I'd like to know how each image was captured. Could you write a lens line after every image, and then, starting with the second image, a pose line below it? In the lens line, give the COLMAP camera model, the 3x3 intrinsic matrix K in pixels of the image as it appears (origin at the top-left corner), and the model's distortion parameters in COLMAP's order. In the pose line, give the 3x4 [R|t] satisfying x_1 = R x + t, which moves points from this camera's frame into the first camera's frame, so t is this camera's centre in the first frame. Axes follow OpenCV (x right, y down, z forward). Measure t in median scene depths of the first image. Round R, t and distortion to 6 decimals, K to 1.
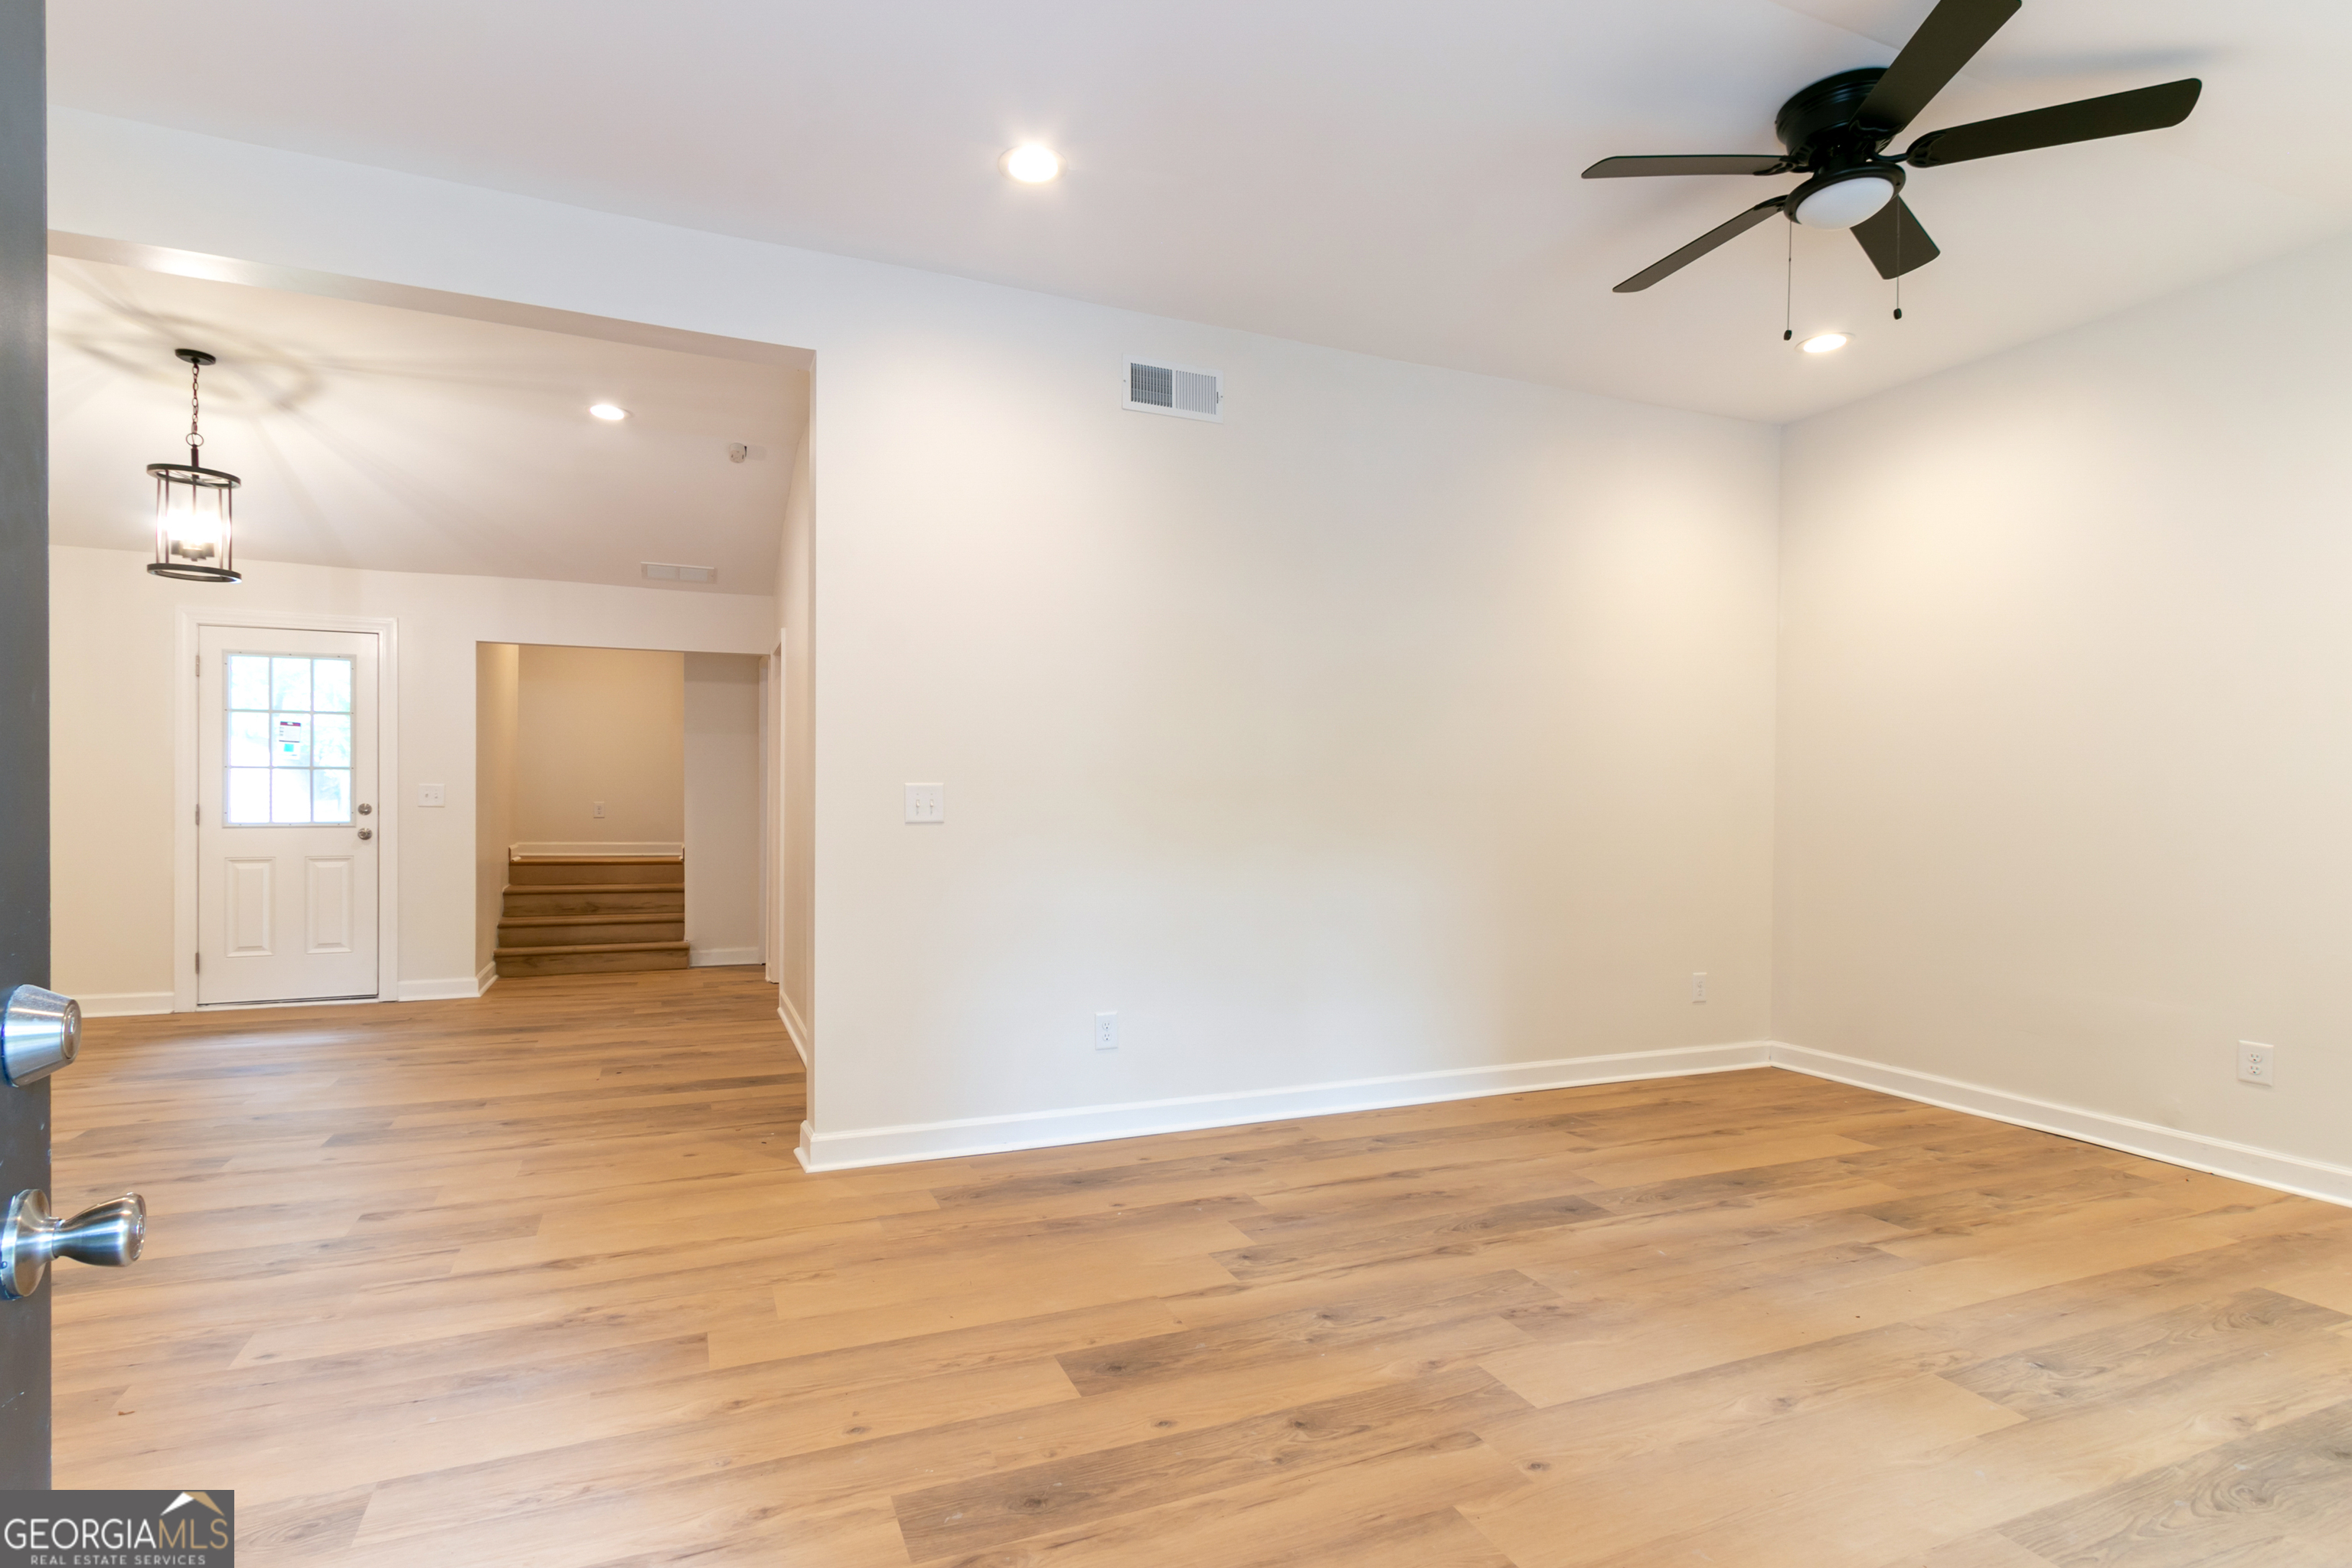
lens RADIAL K [[1146.6, 0, 1080.1], [0, 1146.6, 816.2], [0, 0, 1]] dist [0.003945, -0.000012]
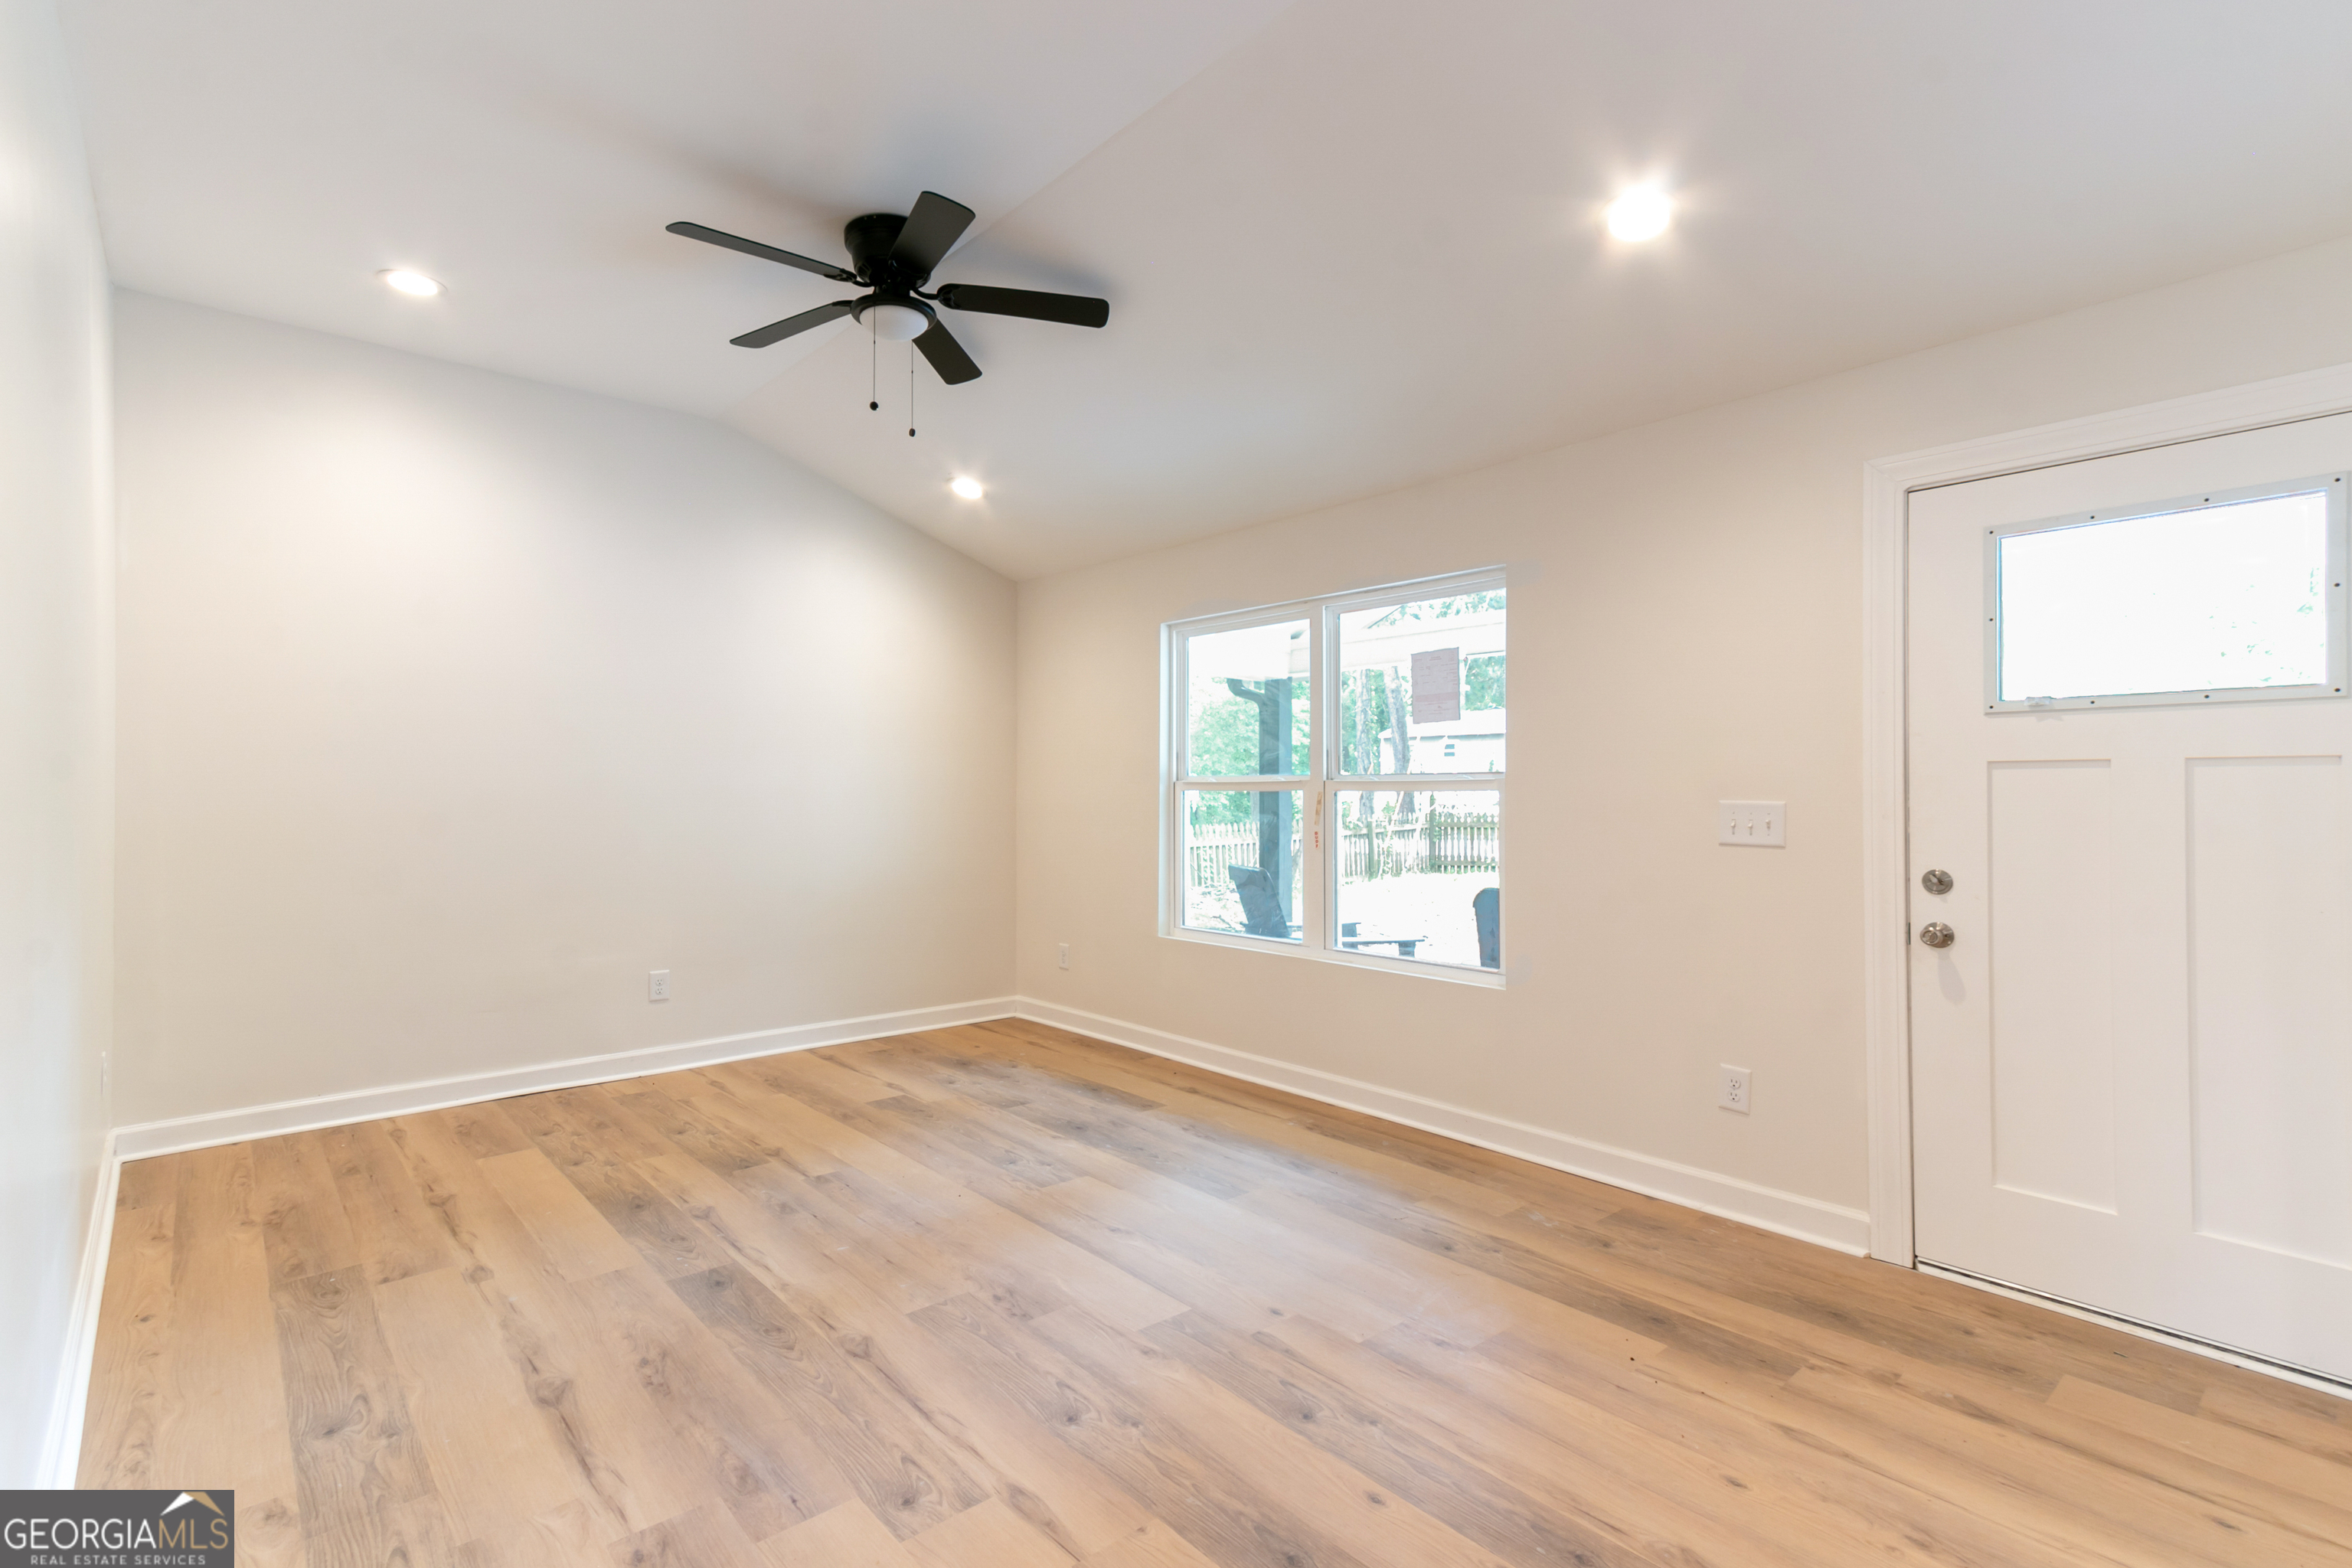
lens RADIAL K [[1072.2, 0, 1172.3], [0, 1072.2, 774.6], [0, 0, 1]] dist [0.025945, -0.000080]
pose [[-0.360680, 0.006208, 0.932669, -0.371863], [0.007052, 0.999967, -0.003929, -0.027378], [-0.932663, 0.005160, -0.360712, 0.794808]]
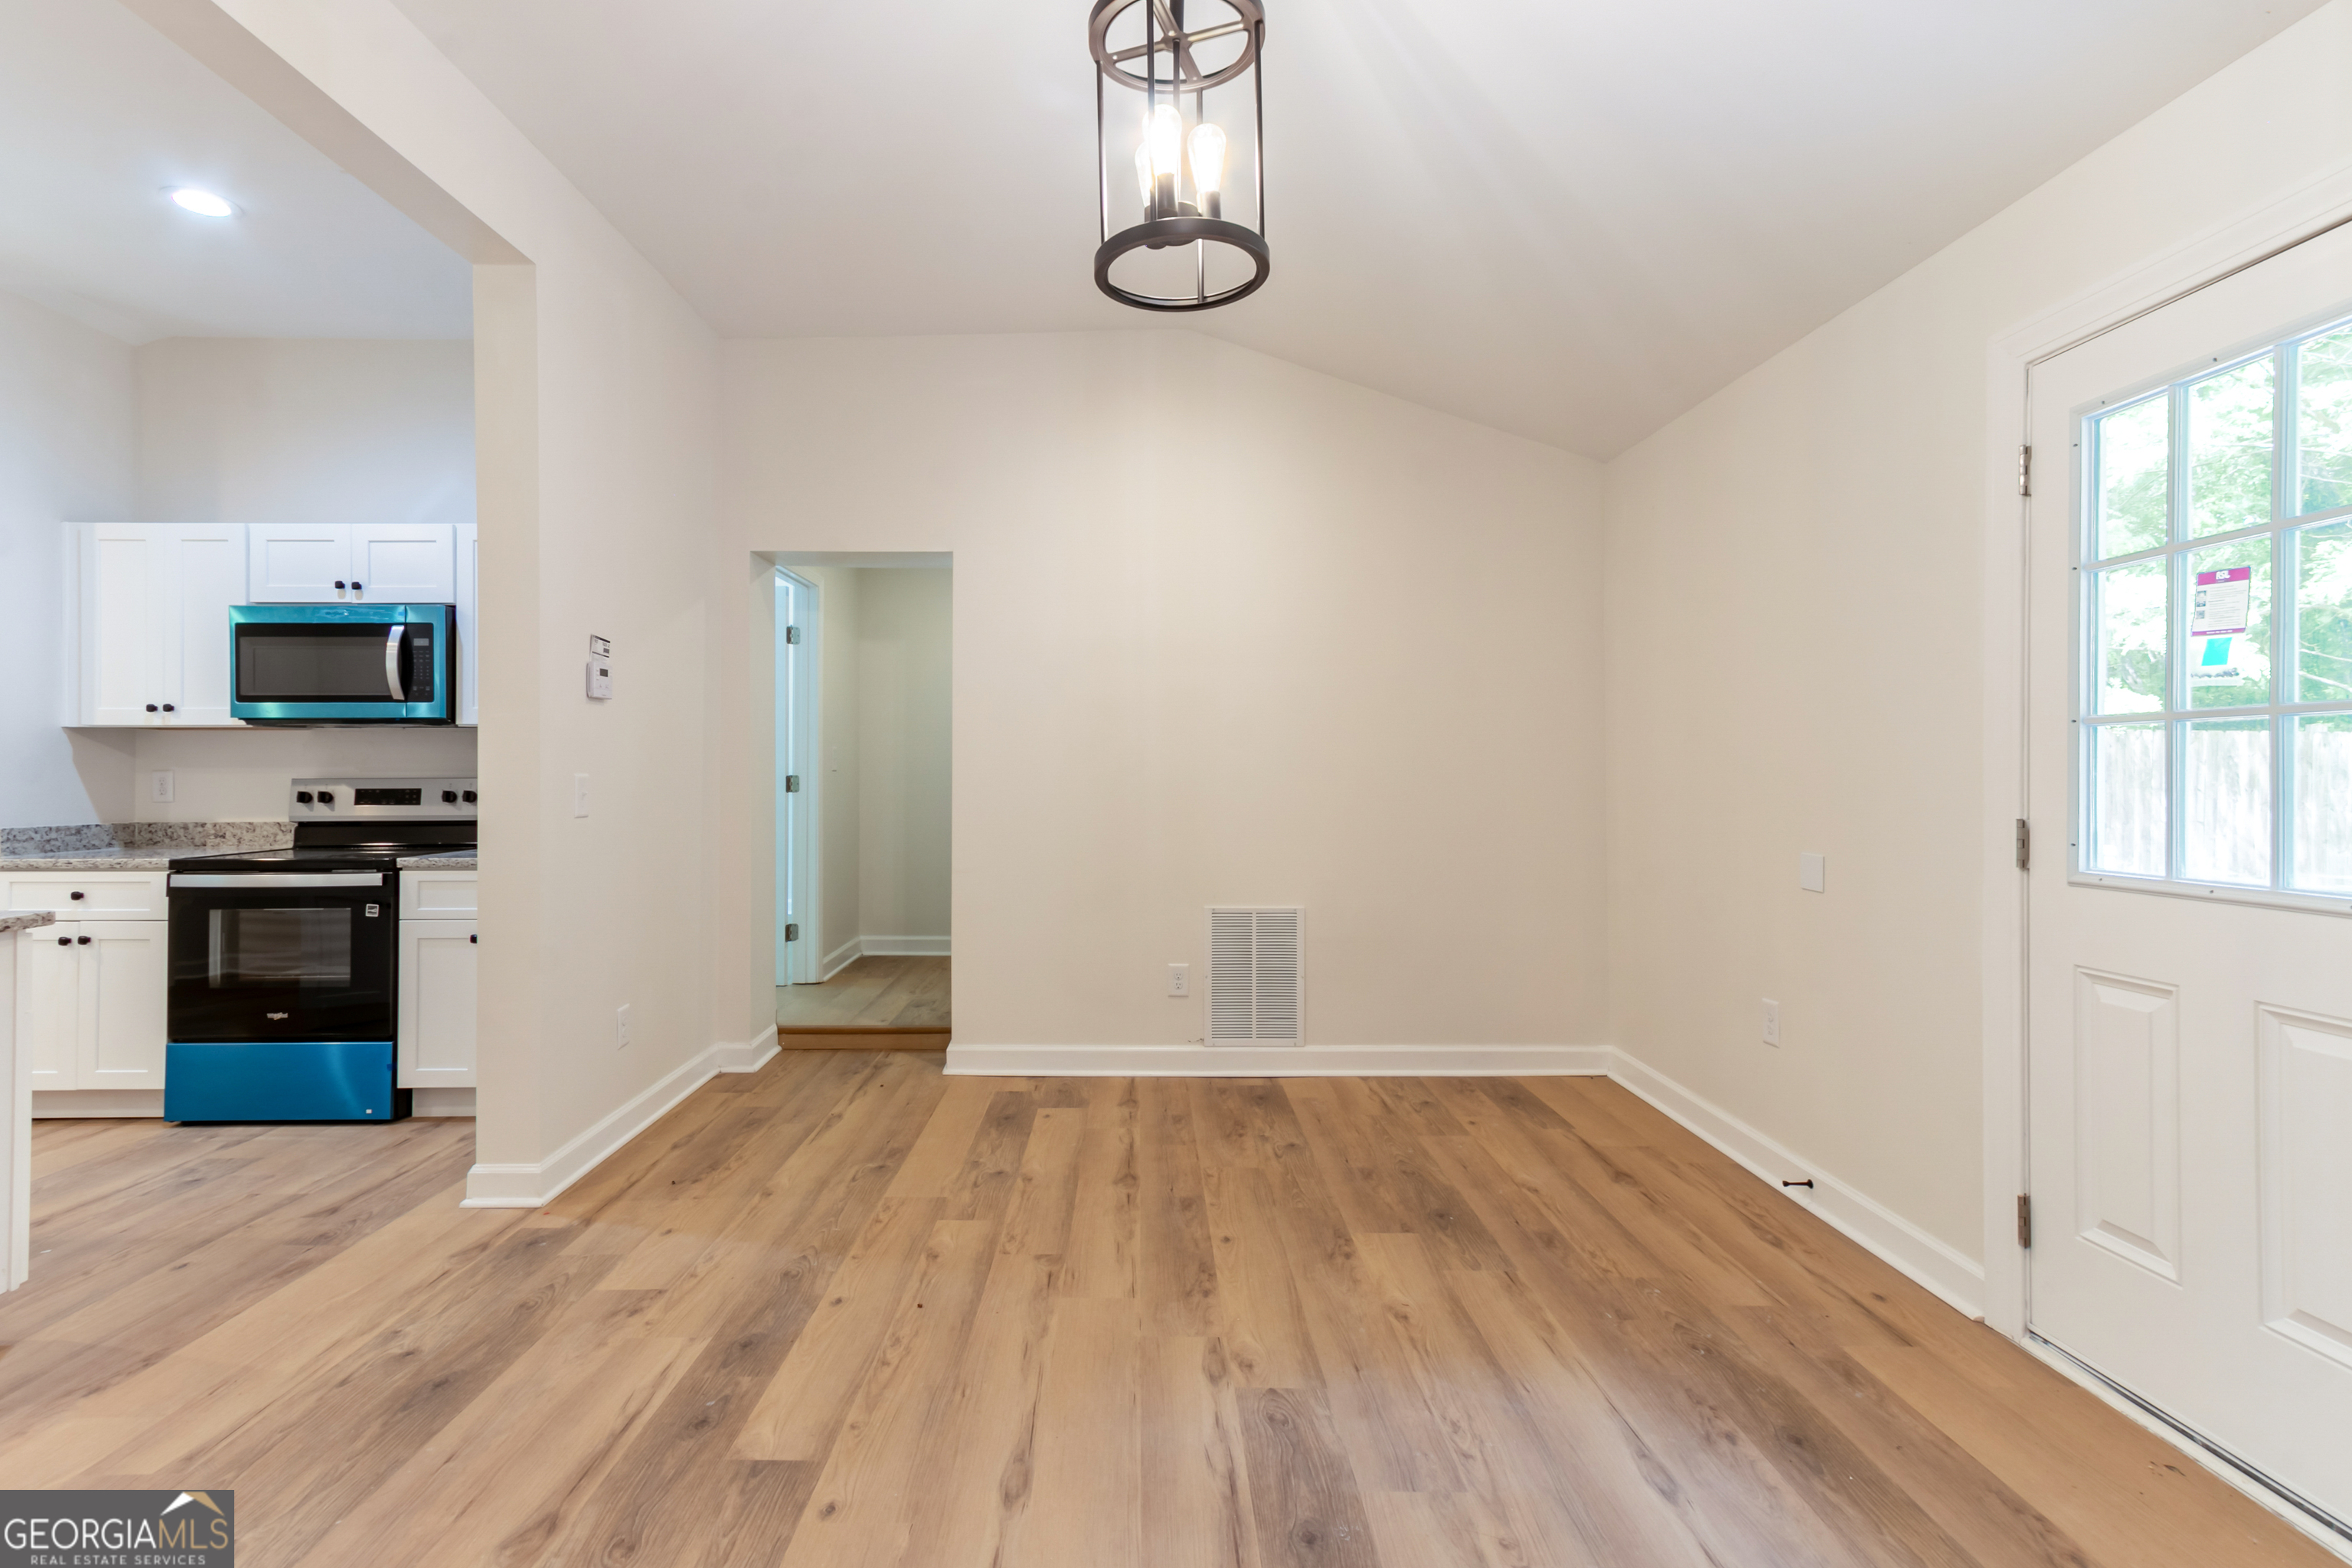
lens RADIAL K [[1141.7, 0, 1139.1], [0, 1141.7, 767.7], [0, 0, 1]] dist [0.027954, -0.001083]
pose [[-0.360051, -0.012501, -0.932849, -0.438905], [-0.017977, 0.999818, -0.006460, -0.031214], [0.932759, 0.014444, -0.360210, 1.321002]]
